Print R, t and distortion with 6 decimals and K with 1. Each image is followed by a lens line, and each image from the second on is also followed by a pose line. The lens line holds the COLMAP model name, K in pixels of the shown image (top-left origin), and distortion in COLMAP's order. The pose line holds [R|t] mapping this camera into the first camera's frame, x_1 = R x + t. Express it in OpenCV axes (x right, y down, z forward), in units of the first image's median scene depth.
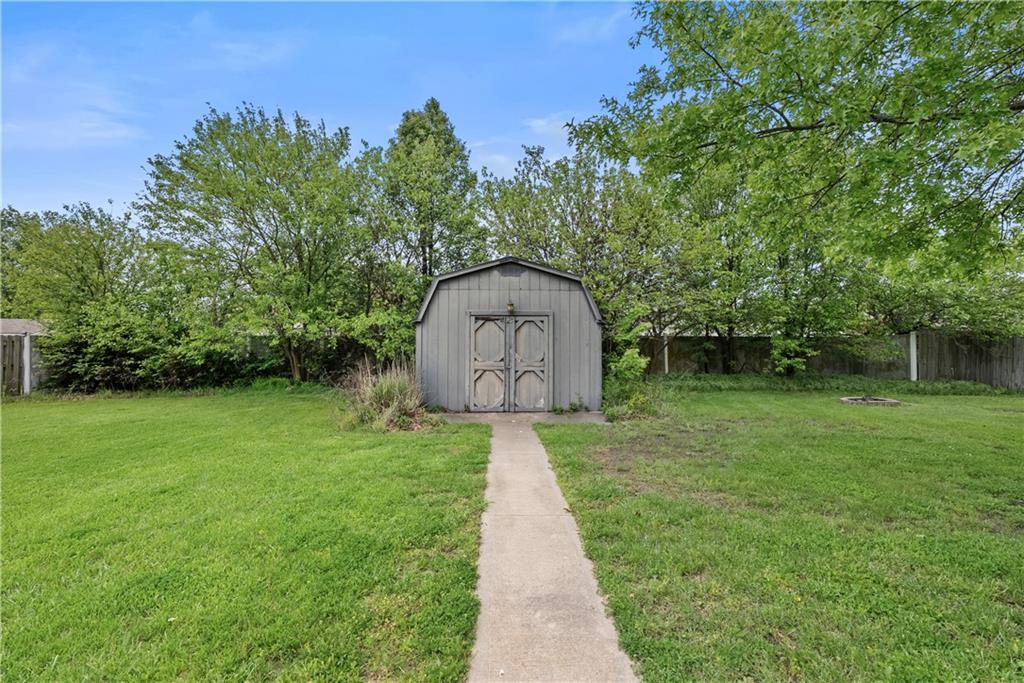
lens RADIAL K [[460.7, 0, 509.3], [0, 460.7, 349.0], [0, 0, 1]] dist [-0.000269, -0.000500]
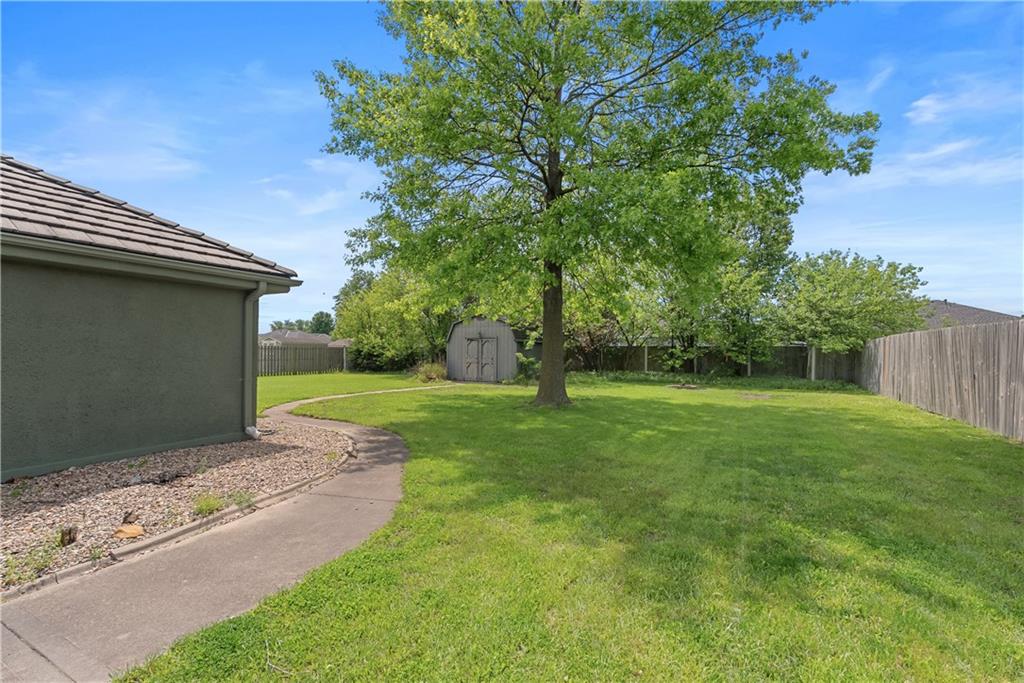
lens RADIAL K [[460.7, 0, 509.3], [0, 460.7, 349.0], [0, 0, 1]] dist [-0.000269, -0.000500]
pose [[0.852905, -0.000490, -0.522066, 1.273801], [-0.007559, 0.999883, -0.013286, 0.007239], [0.522012, 0.015278, 0.852802, -0.817831]]
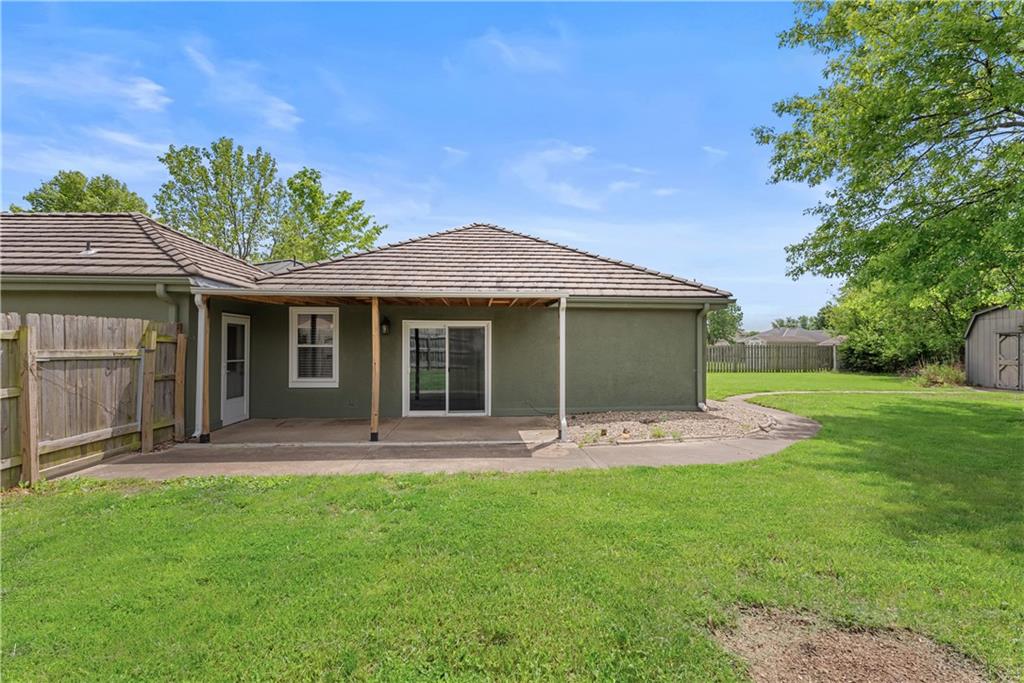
lens RADIAL K [[460.7, 0, 509.3], [0, 460.7, 349.0], [0, 0, 1]] dist [-0.000269, -0.000500]
pose [[0.017805, 0.000478, -0.999841, 1.616993], [-0.009461, 0.999955, 0.000310, 0.002791], [0.999797, 0.009454, 0.017809, -0.874919]]
